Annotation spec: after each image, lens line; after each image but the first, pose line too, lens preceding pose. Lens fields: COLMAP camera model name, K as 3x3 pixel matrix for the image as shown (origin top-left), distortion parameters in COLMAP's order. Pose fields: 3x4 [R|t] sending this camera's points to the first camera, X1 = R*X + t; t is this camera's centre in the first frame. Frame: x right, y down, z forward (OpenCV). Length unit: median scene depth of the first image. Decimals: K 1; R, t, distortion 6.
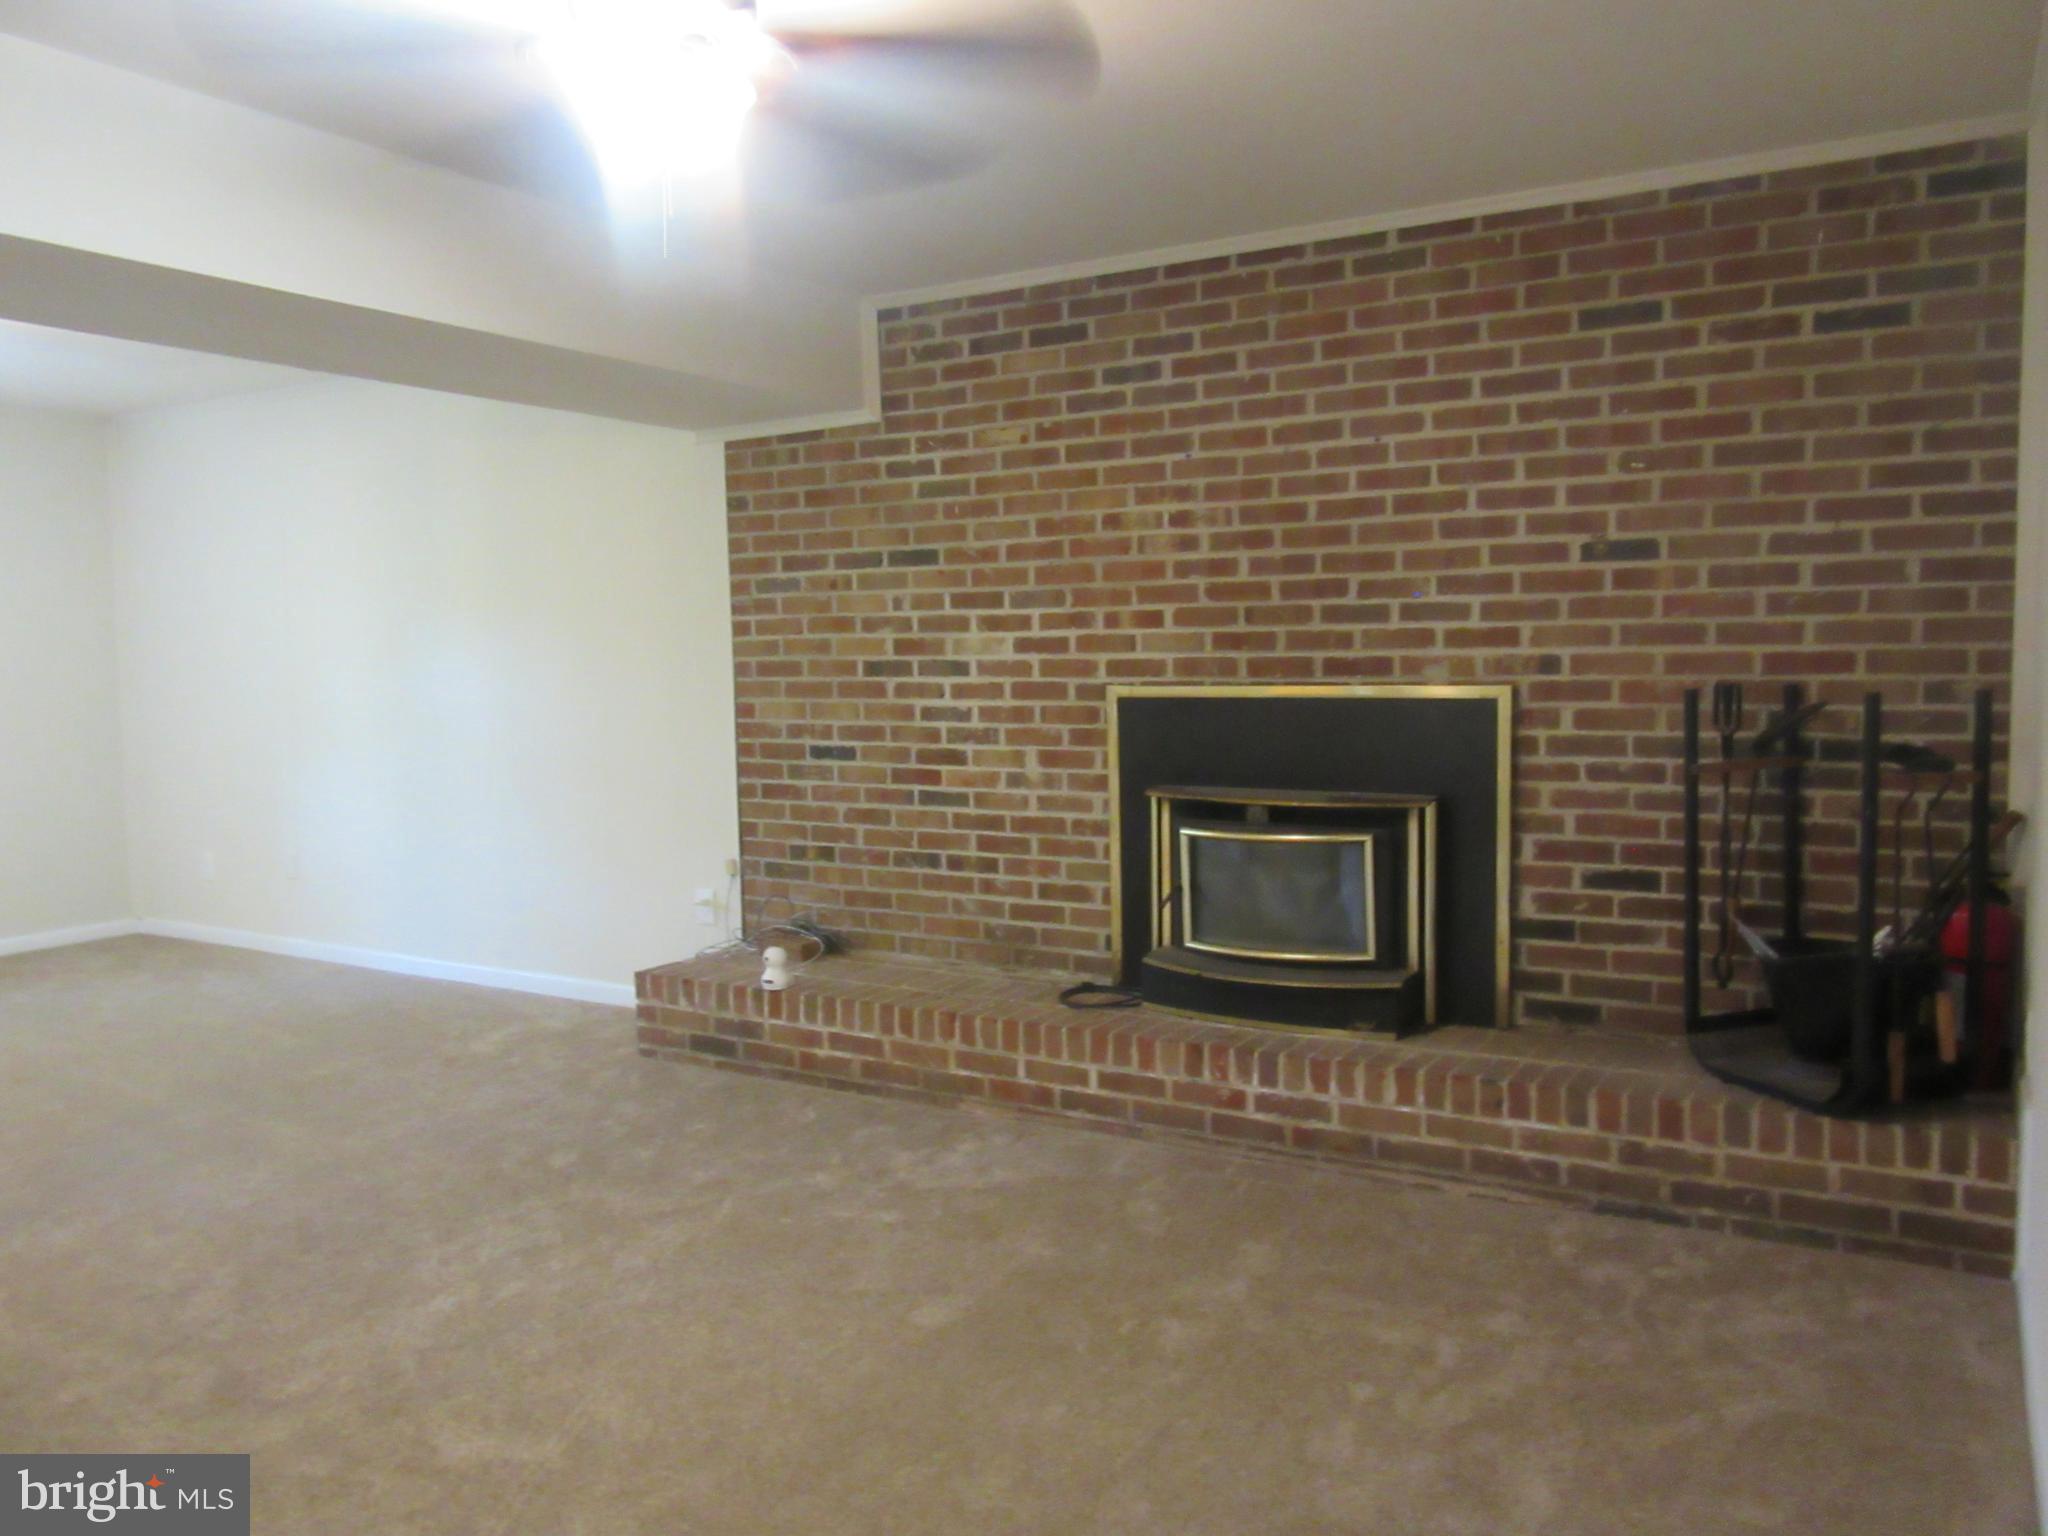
lens RADIAL K [[1545.6, 0, 1020.8], [0, 1545.6, 774.3], [0, 0, 1]] dist [-0.027298, 0.036407]
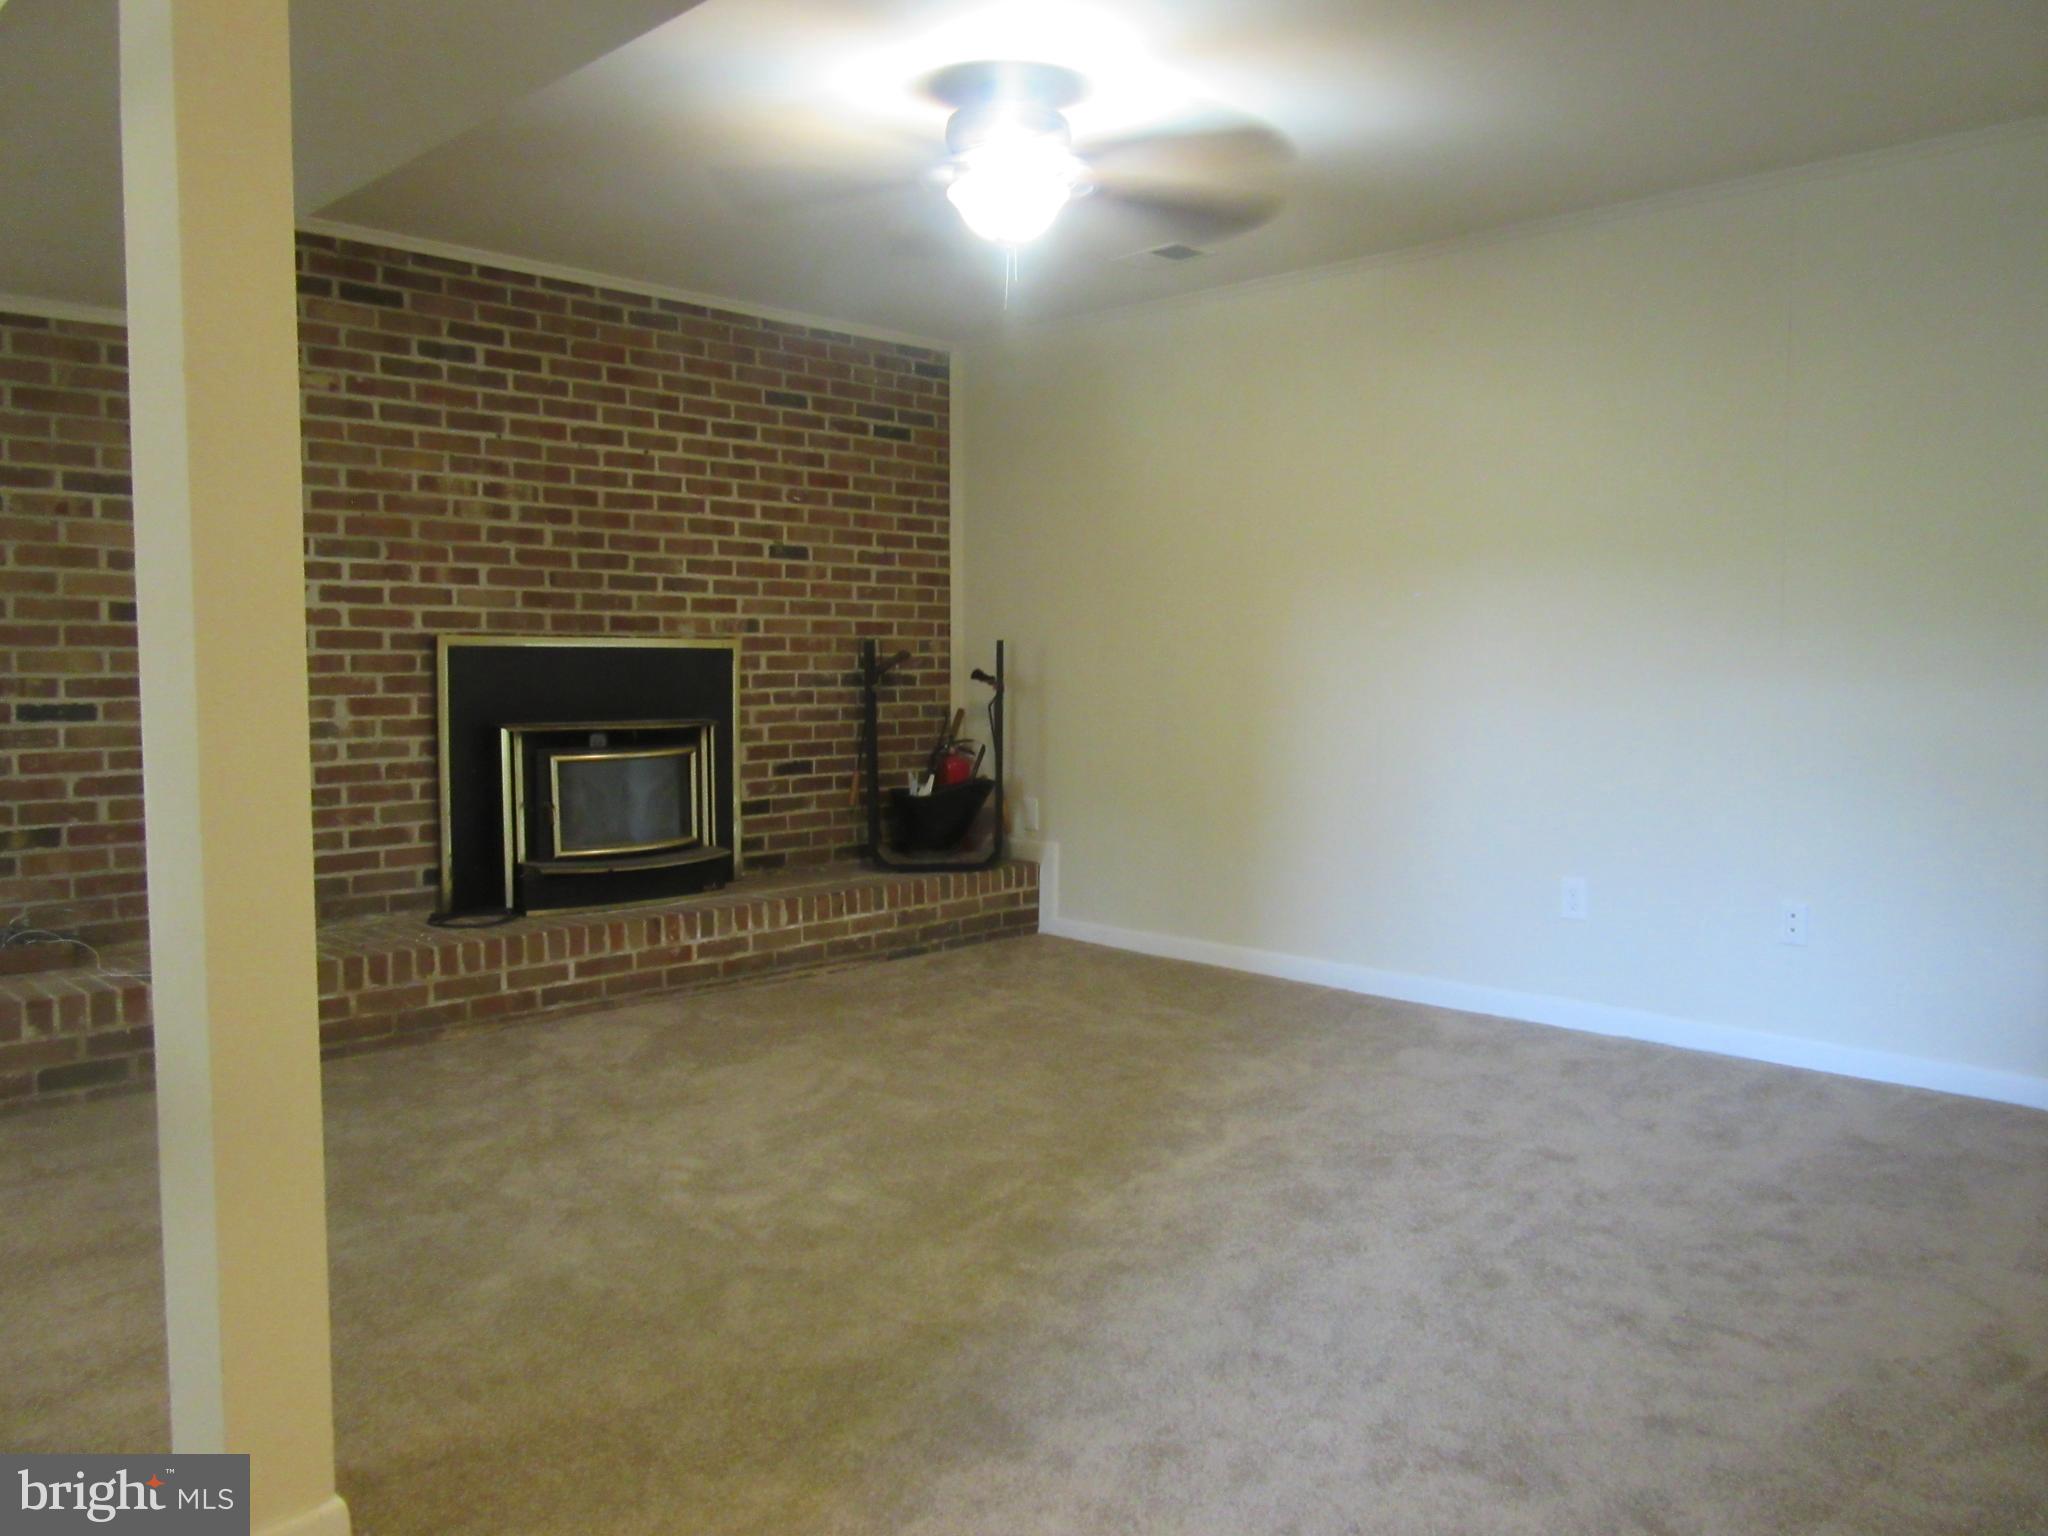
lens RADIAL K [[1545.6, 0, 1017.1], [0, 1545.6, 770.6], [0, 0, 1]] dist [-0.027298, 0.036407]
pose [[0.245084, -0.053696, 0.968014, -0.948168], [0.071726, 0.996733, 0.037129, 0.027632], [-0.966845, 0.060332, 0.248135, 0.368283]]
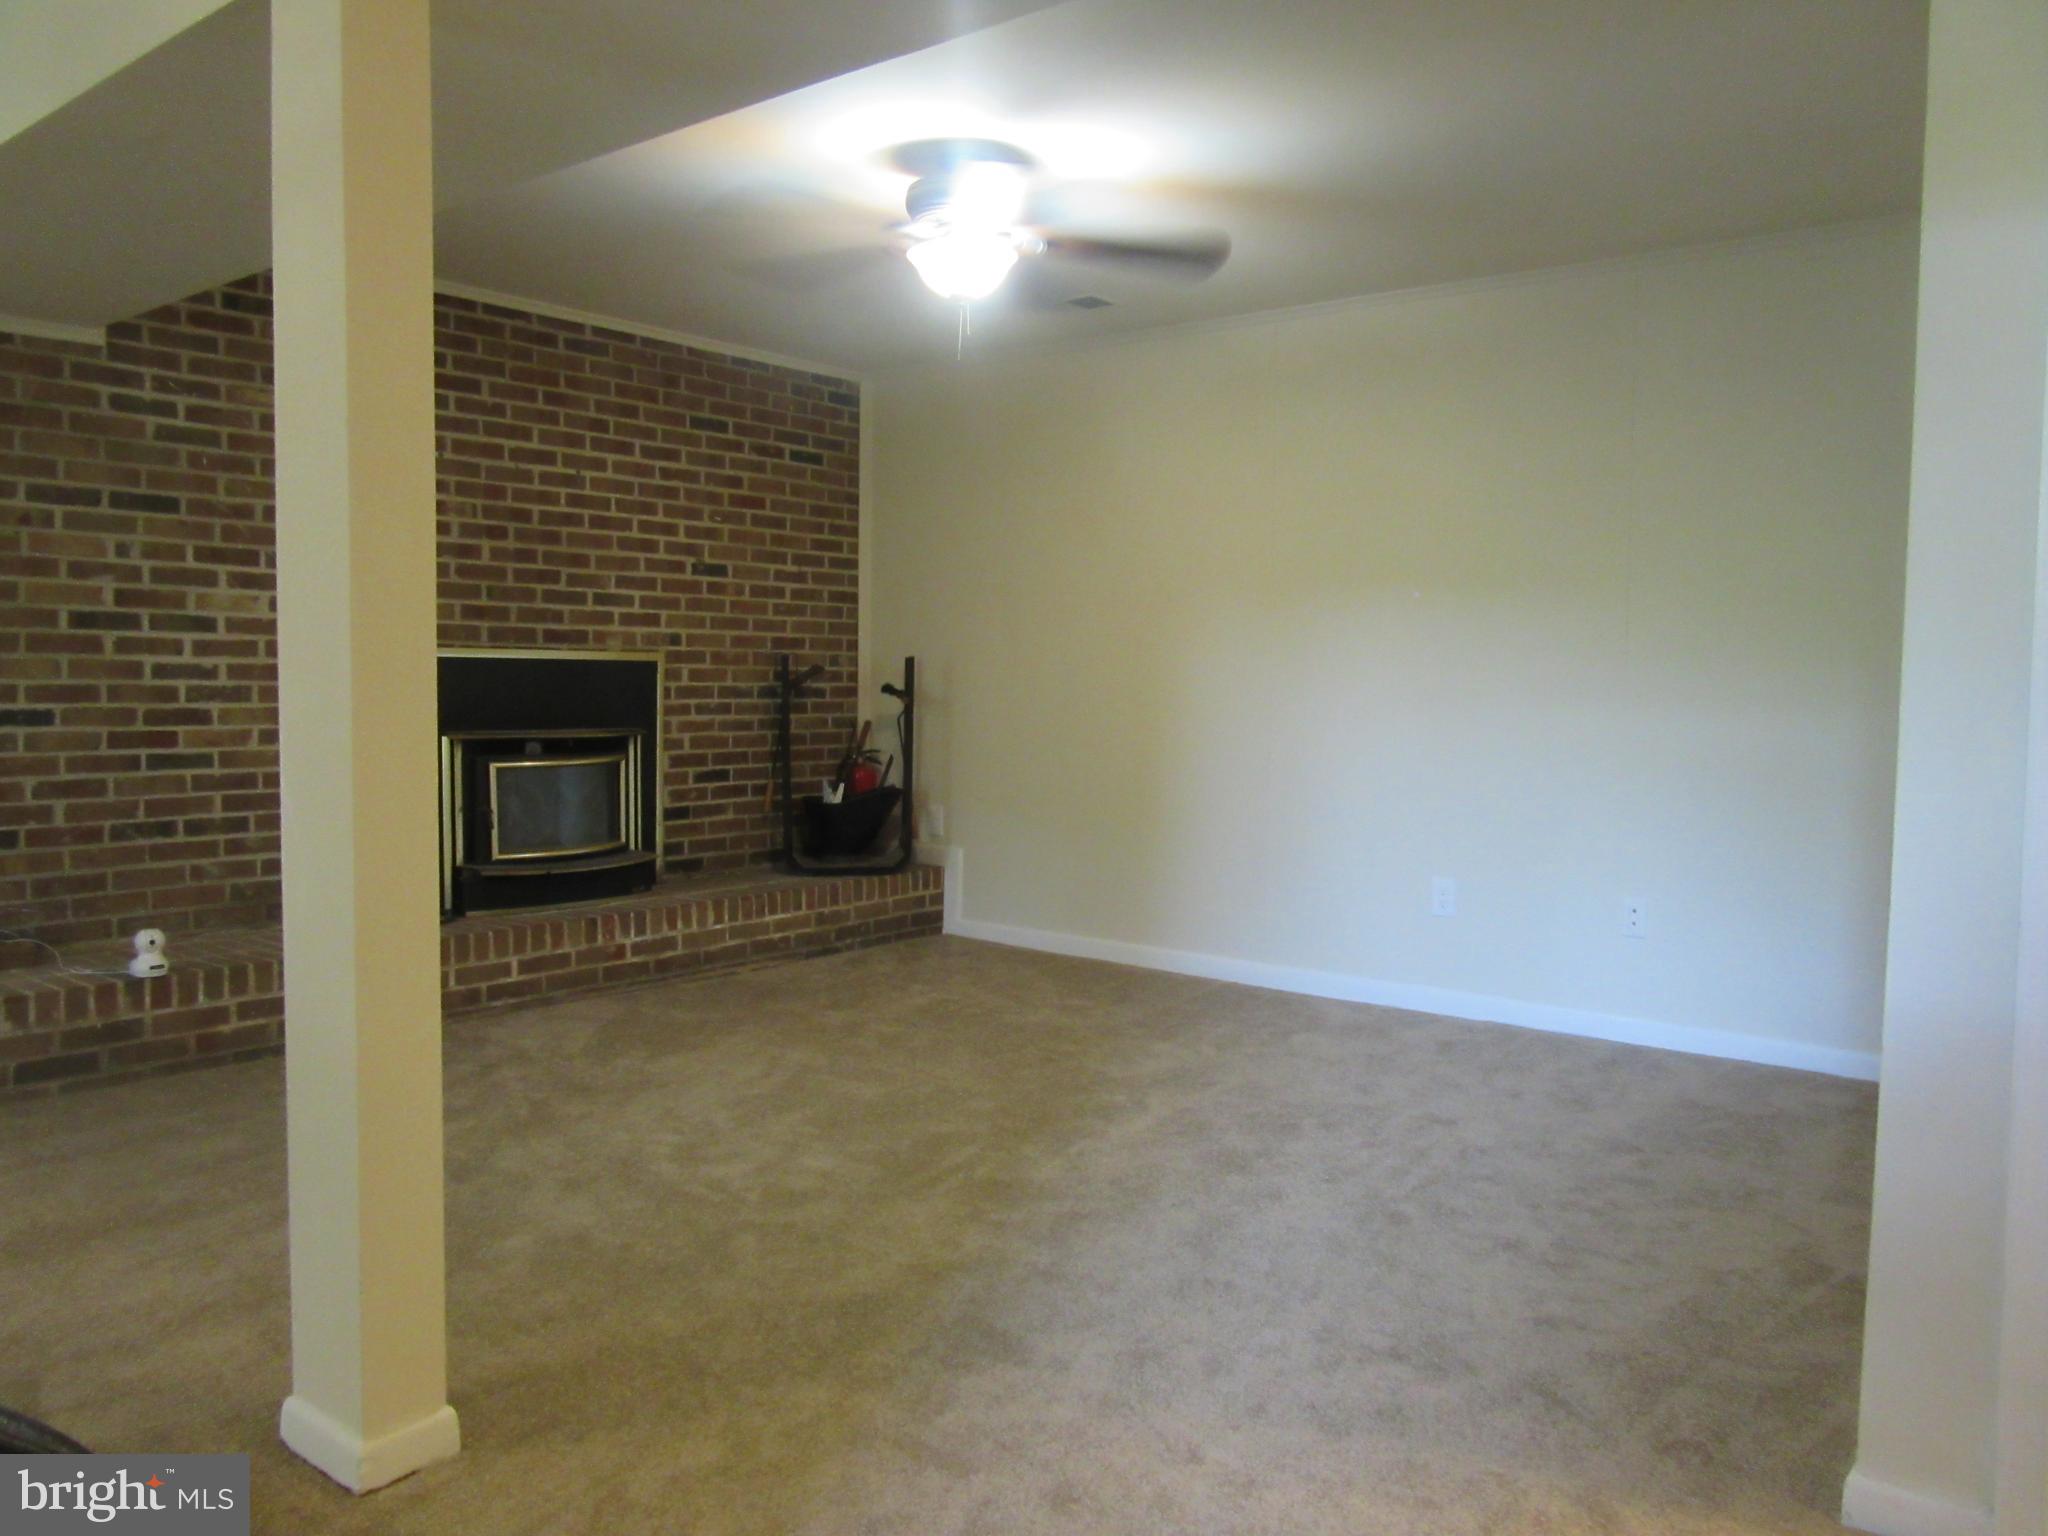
lens RADIAL K [[1545.6, 0, 1012.7], [0, 1545.6, 772.6], [0, 0, 1]] dist [-0.027298, 0.036407]
pose [[0.149841, -0.046858, 0.987599, -1.044647], [0.062830, 0.997309, 0.037786, 0.022138], [-0.986712, 0.056389, 0.152382, 0.407209]]
